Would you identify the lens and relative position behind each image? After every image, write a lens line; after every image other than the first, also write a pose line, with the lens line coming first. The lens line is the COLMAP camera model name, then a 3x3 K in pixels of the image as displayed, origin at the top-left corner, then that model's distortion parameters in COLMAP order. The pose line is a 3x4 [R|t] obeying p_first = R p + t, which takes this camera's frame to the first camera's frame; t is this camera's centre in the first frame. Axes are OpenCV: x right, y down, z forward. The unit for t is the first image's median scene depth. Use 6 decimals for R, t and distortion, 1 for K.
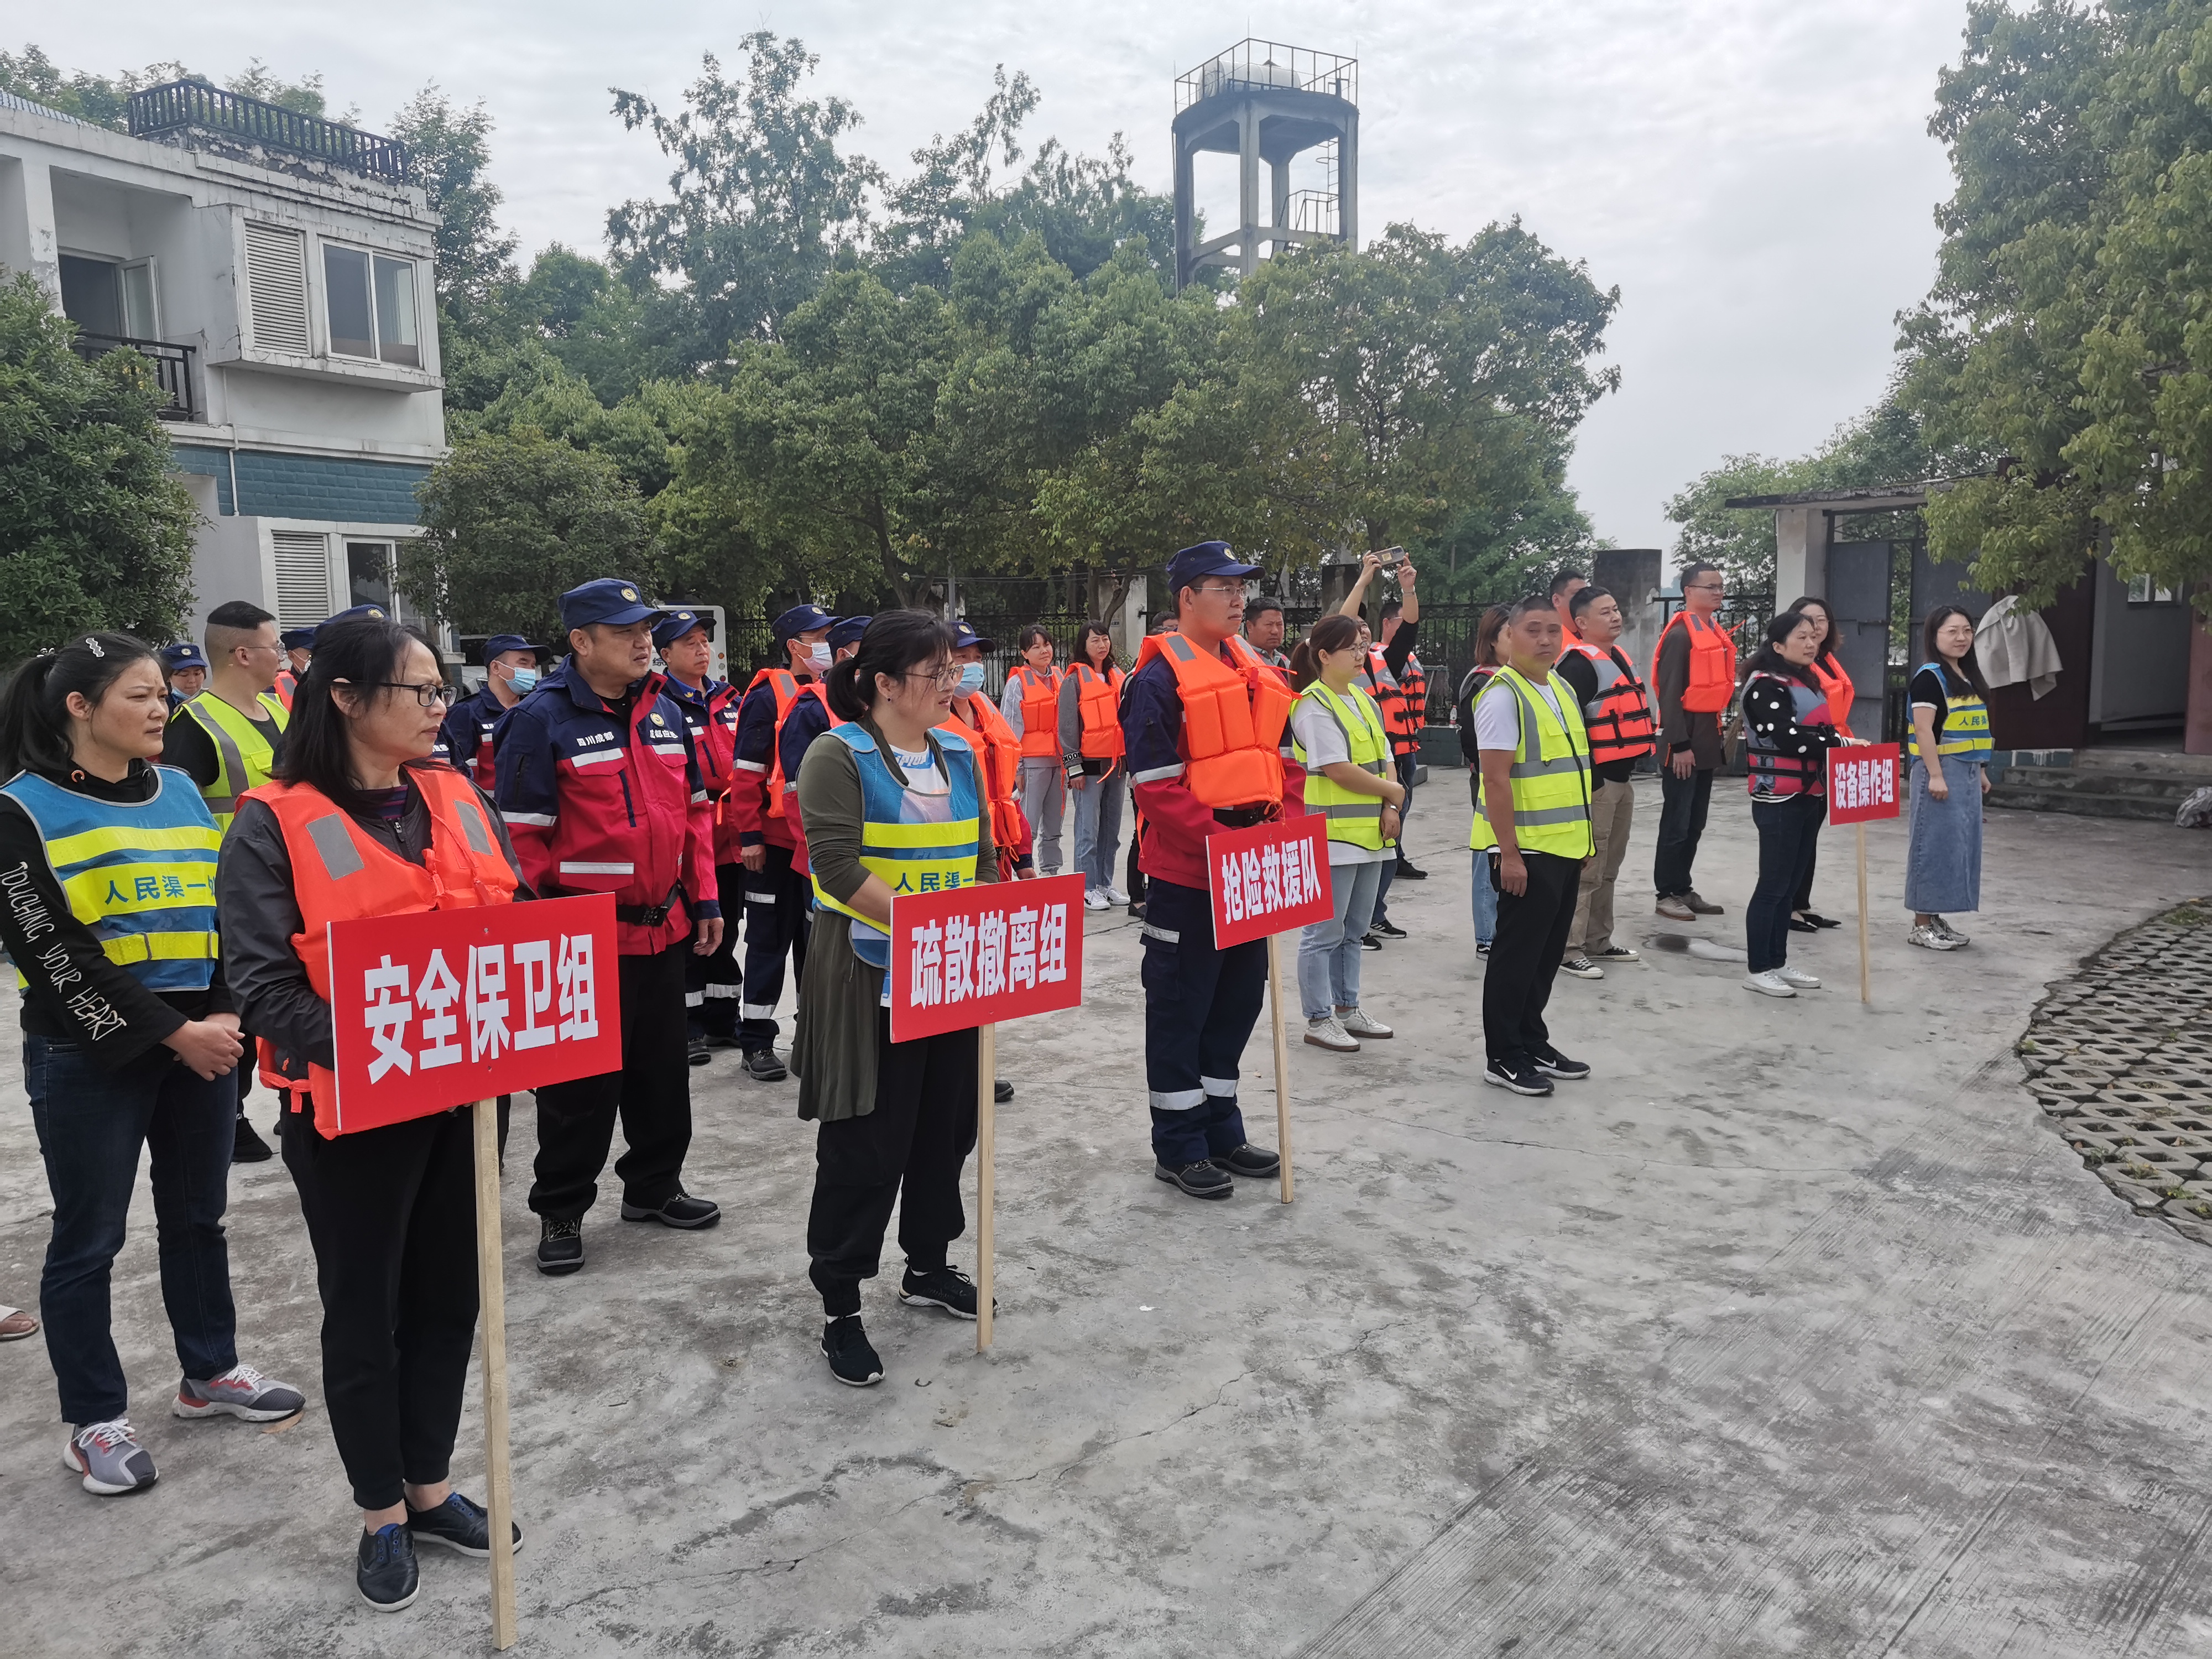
lens RADIAL K [[1677.4, 0, 1114.2], [0, 1677.4, 835.9], [0, 0, 1]] dist [0.004279, -0.001909]
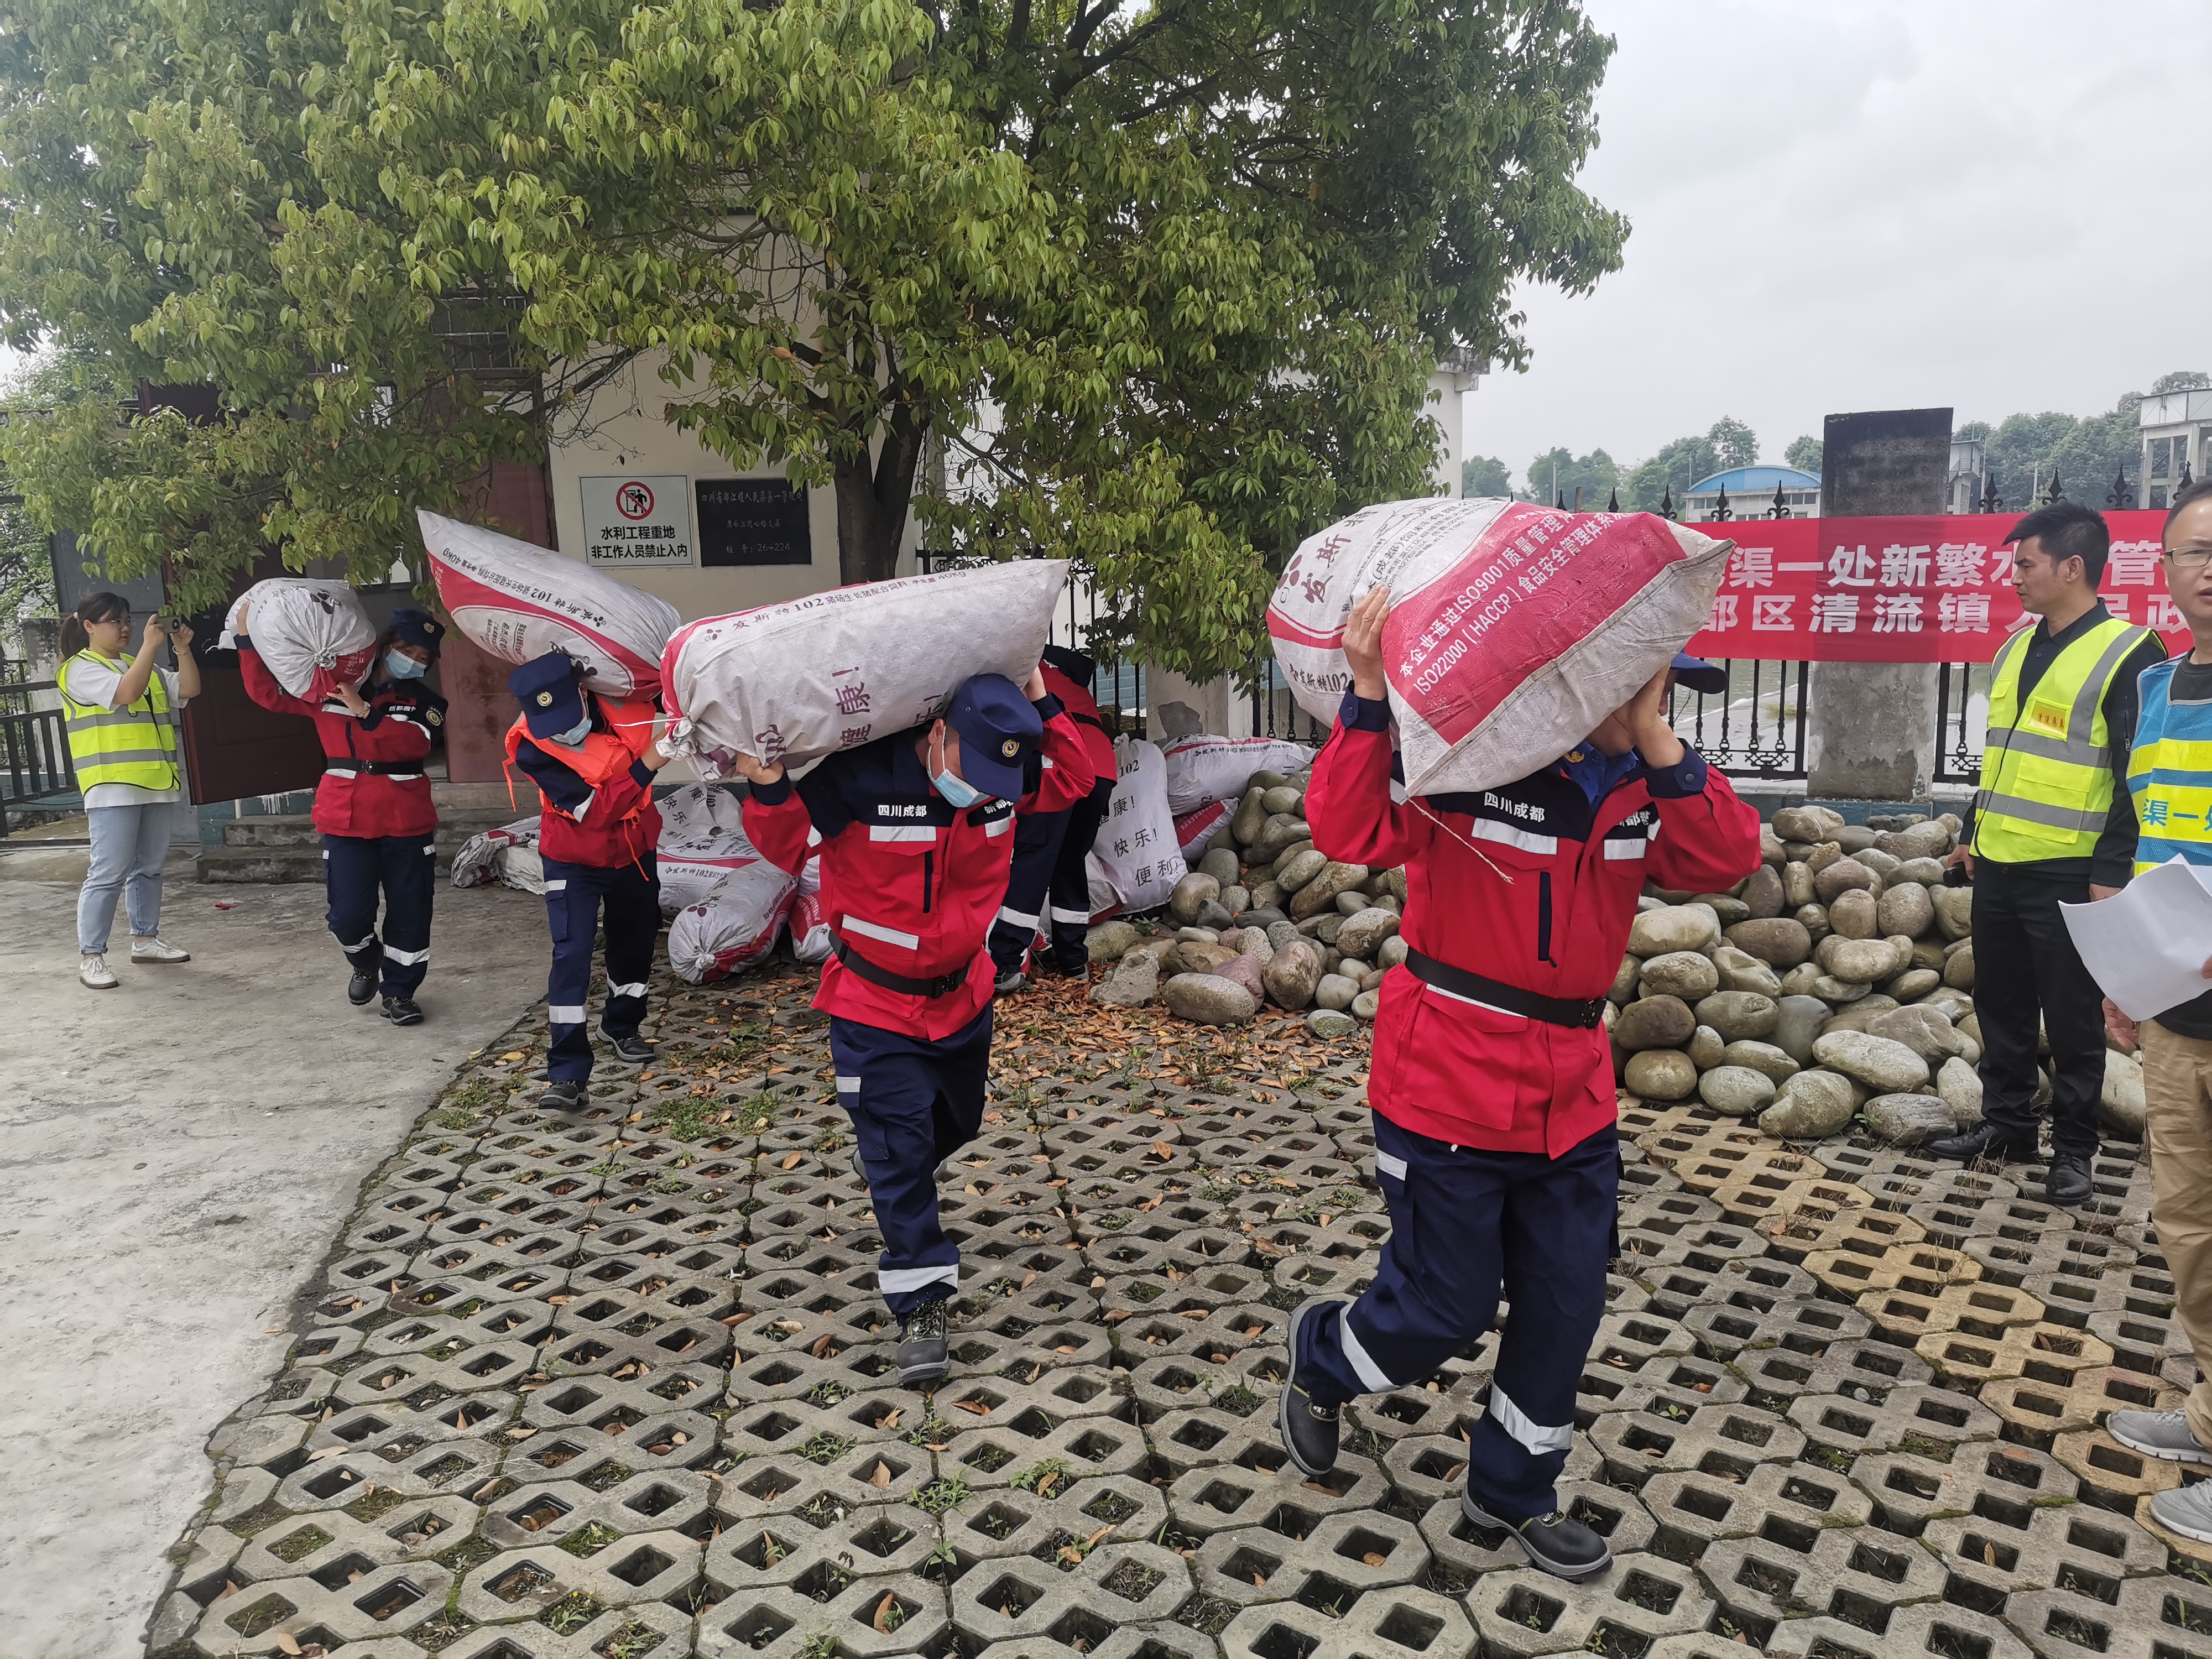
lens RADIAL K [[1677.4, 0, 1115.2], [0, 1677.4, 828.3], [0, 0, 1]] dist [0.004279, -0.001909]
pose [[0.592608, -0.144599, 0.792406, 0.298753], [0.130035, 0.988025, 0.083049, -0.074977], [-0.794925, 0.053825, 0.604315, 0.428291]]
